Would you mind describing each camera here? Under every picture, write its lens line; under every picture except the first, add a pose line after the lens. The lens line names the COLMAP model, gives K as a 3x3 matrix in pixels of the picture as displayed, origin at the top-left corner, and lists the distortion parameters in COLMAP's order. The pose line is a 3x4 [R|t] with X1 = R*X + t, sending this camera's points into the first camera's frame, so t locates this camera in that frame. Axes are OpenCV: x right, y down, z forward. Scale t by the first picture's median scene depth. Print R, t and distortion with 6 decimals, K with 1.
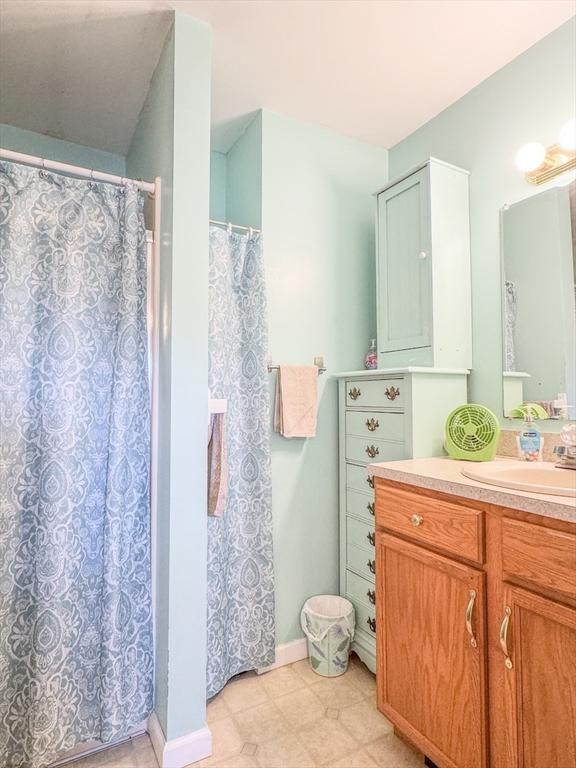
lens RADIAL K [[438.2, 0, 288.0], [0, 438.2, 384.0], [0, 0, 1]] dist [0.001982, 0.000116]
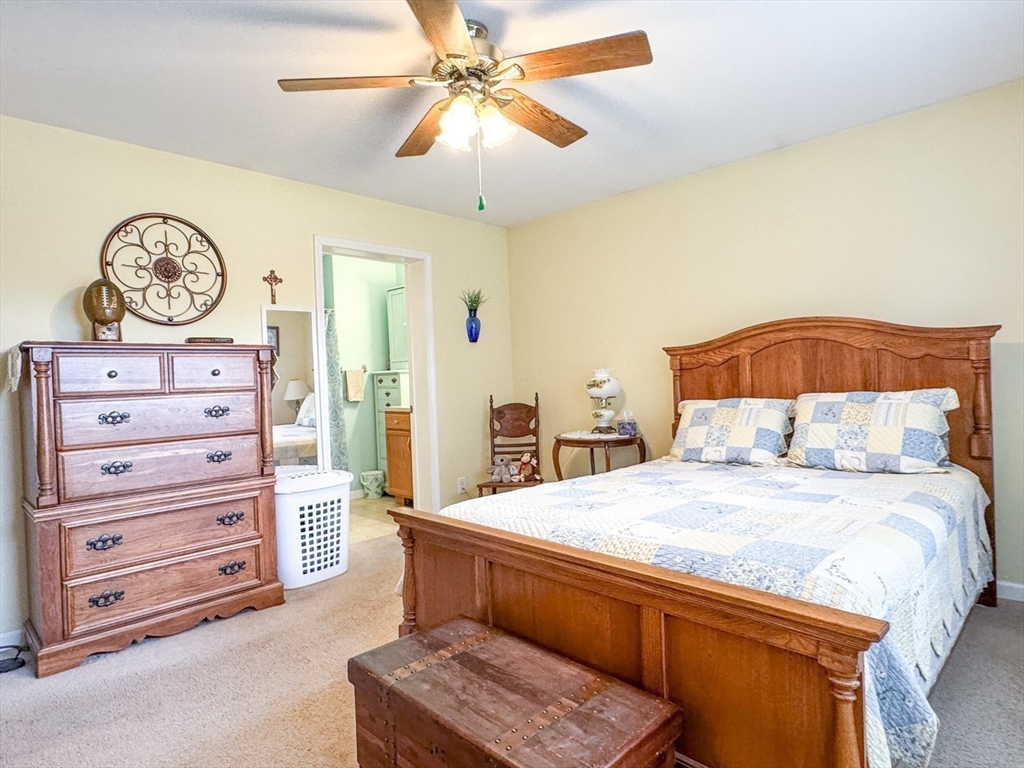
lens RADIAL K [[584.3, 0, 512.0], [0, 584.3, 384.0], [0, 0, 1]] dist [0.001982, 0.000116]
pose [[0.959412, -0.043872, 0.278574, -0.039673], [0.030799, 0.998217, 0.051134, -0.098058], [-0.280321, -0.040479, 0.959053, -2.148114]]
